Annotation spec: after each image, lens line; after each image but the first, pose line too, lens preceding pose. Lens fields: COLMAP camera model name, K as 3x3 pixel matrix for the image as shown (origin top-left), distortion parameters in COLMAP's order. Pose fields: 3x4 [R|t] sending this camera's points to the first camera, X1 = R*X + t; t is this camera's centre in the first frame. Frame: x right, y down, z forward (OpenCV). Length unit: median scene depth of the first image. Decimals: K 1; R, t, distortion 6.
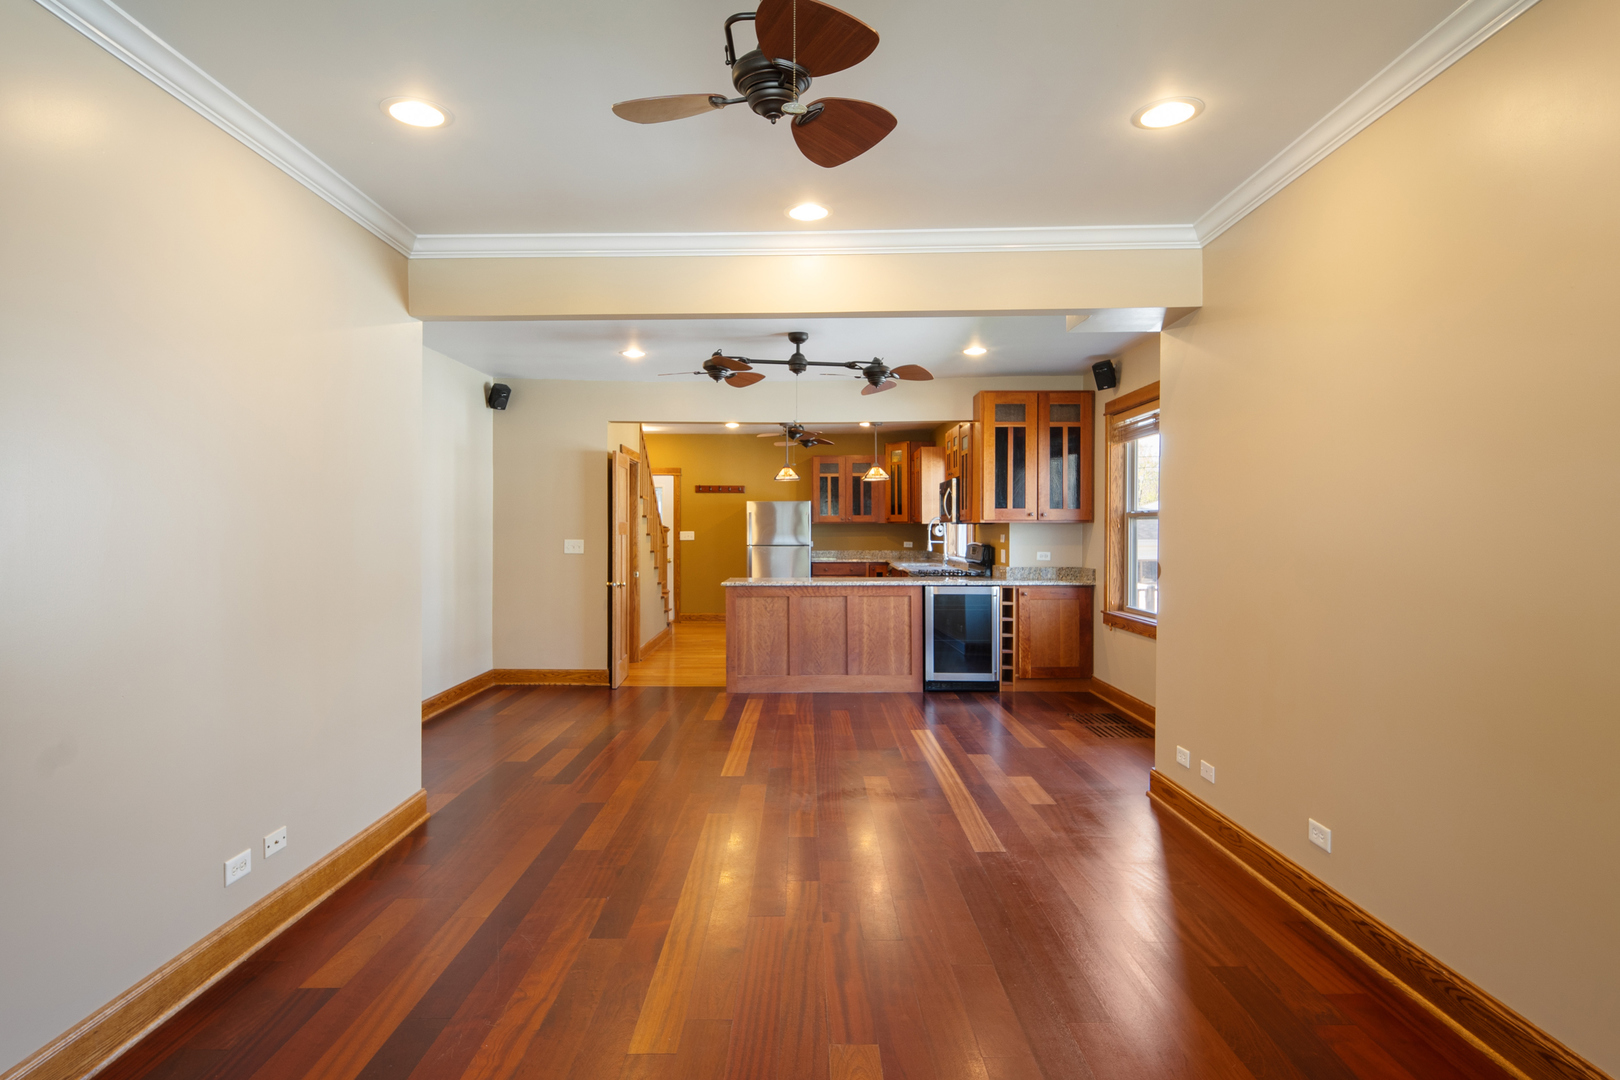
lens RADIAL K [[894.7, 0, 806.3], [0, 894.7, 527.2], [0, 0, 1]] dist [0.004054, -0.001572]
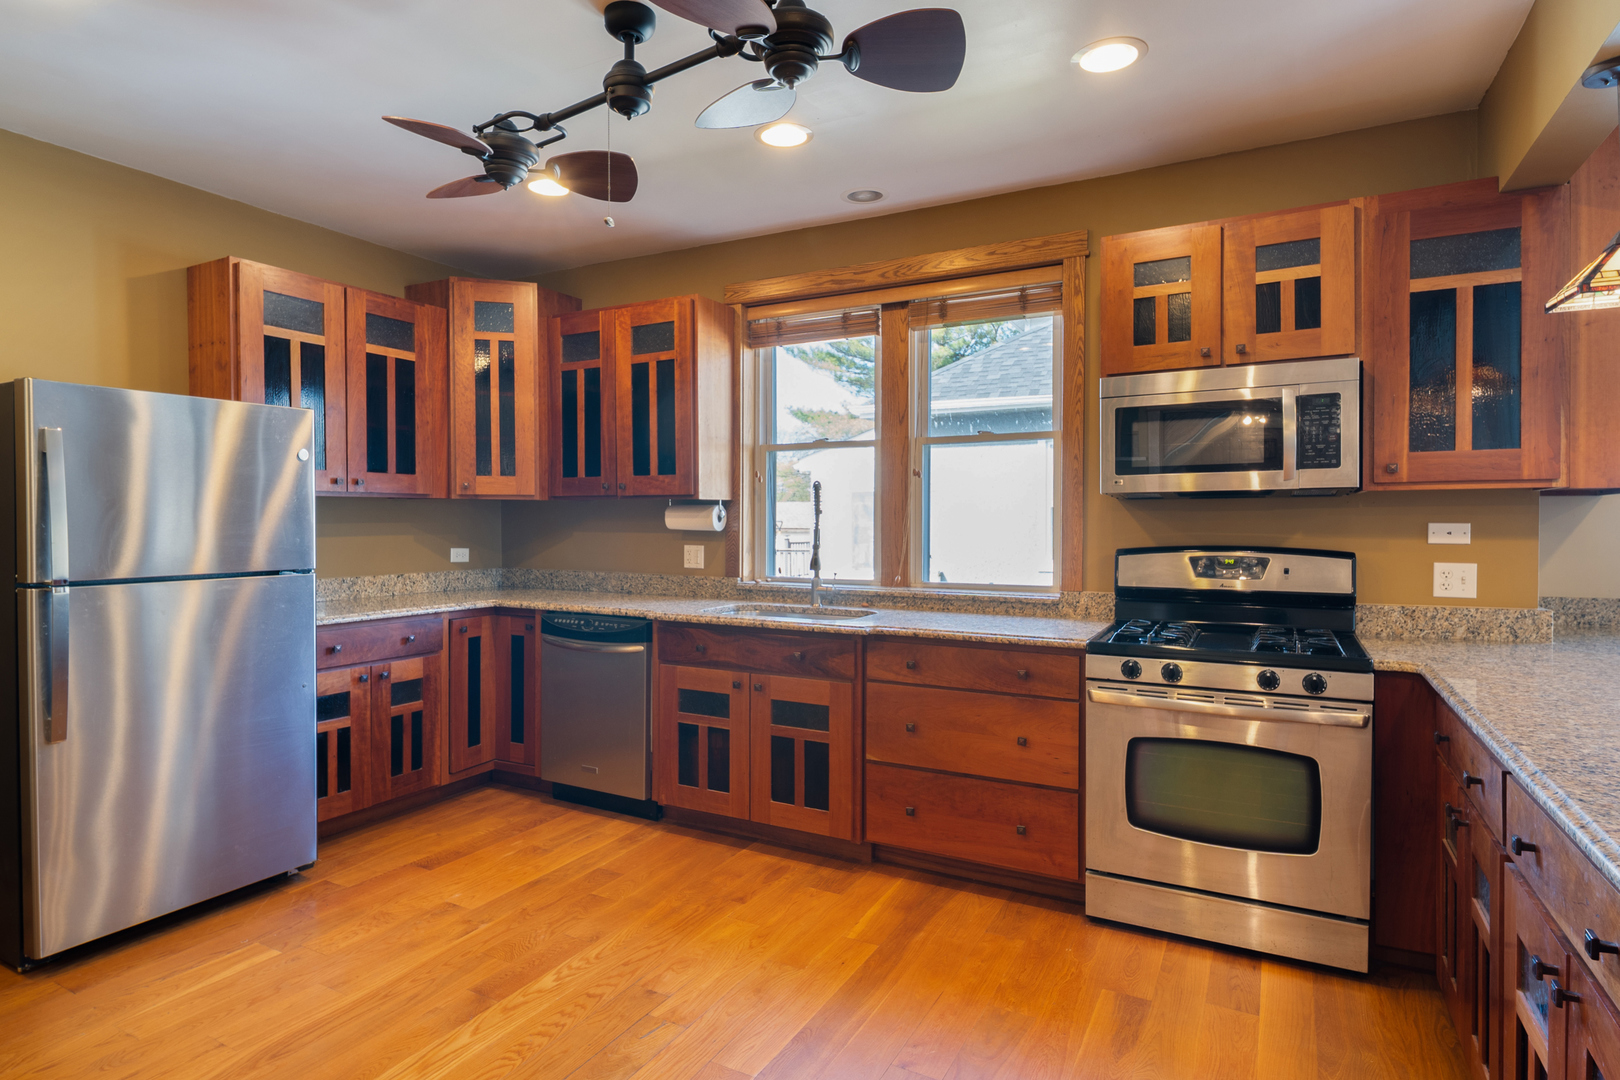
lens RADIAL K [[866.2, 0, 803.0], [0, 866.2, 537.3], [0, 0, 1]] dist [0.012525, -0.009448]
pose [[0.471851, -0.014344, 0.881561, -0.161757], [-0.000214, 0.999866, 0.016383, 0.005664], [-0.881678, -0.007919, 0.471785, 0.746641]]
